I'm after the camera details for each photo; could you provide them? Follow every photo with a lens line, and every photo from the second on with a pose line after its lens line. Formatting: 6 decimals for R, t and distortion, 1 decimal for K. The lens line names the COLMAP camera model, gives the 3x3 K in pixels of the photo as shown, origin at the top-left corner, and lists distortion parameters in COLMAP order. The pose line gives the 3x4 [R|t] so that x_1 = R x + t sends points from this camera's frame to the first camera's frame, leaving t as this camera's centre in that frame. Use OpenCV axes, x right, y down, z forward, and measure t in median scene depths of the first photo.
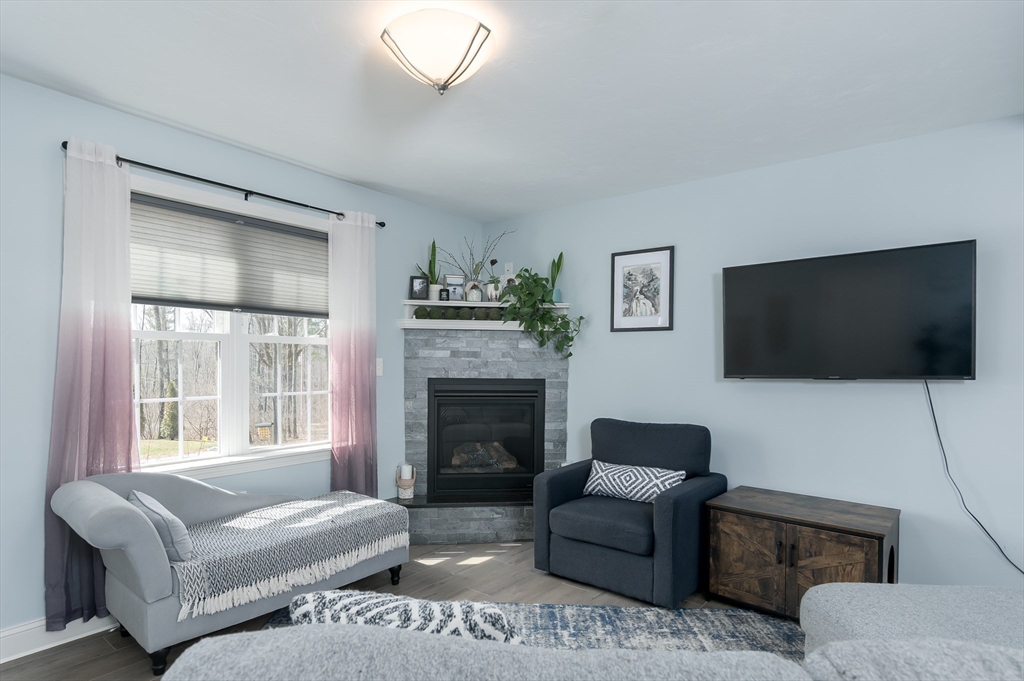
lens RADIAL K [[540.2, 0, 505.8], [0, 540.2, 373.0], [0, 0, 1]] dist [0.006543, 0.001515]
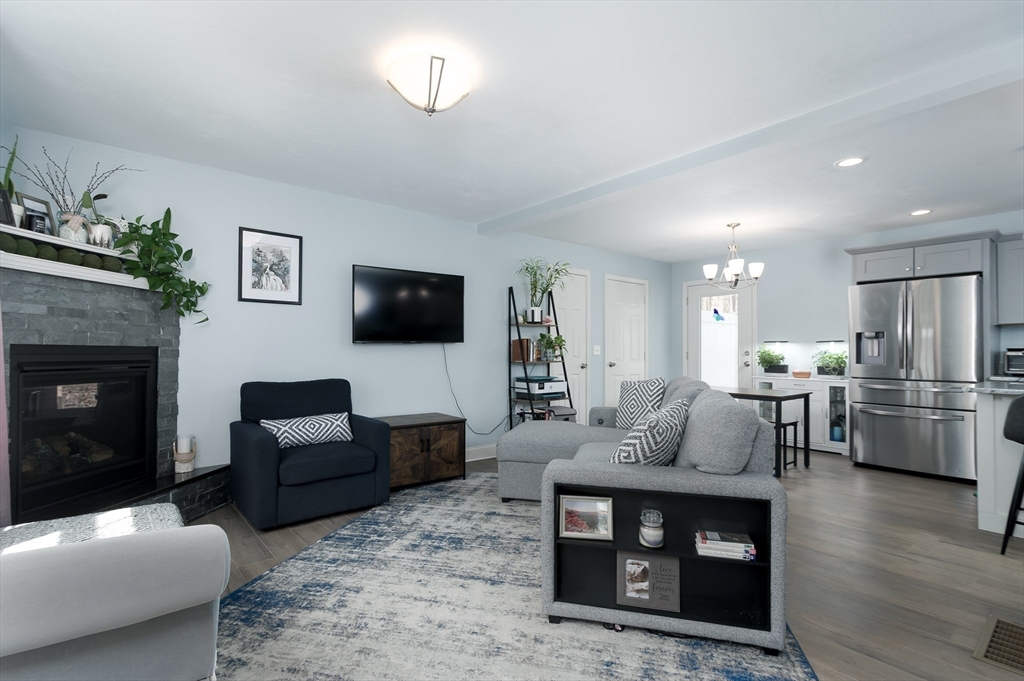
lens RADIAL K [[490.3, 0, 507.3], [0, 490.3, 345.3], [0, 0, 1]] dist [0.019911, -0.001338]
pose [[0.203731, 0.004246, 0.979018, -0.683728], [0.017952, 0.999806, -0.008072, 0.029170], [-0.978862, 0.019220, 0.203615, 0.317263]]
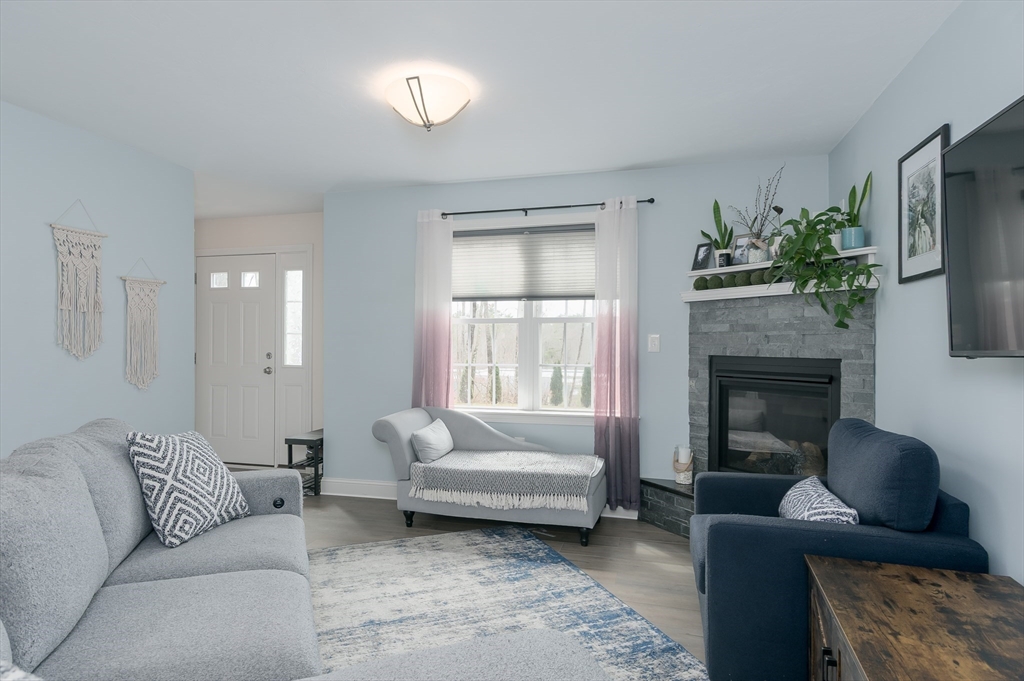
lens RADIAL K [[589.8, 0, 496.8], [0, 589.8, 343.1], [0, 0, 1]] dist [0.001773, 0.001318]
pose [[0.388991, -0.007039, -0.921215, 0.689039], [-0.017599, 0.999732, -0.015070, 0.011048], [0.921073, 0.022075, 0.388763, 0.329713]]
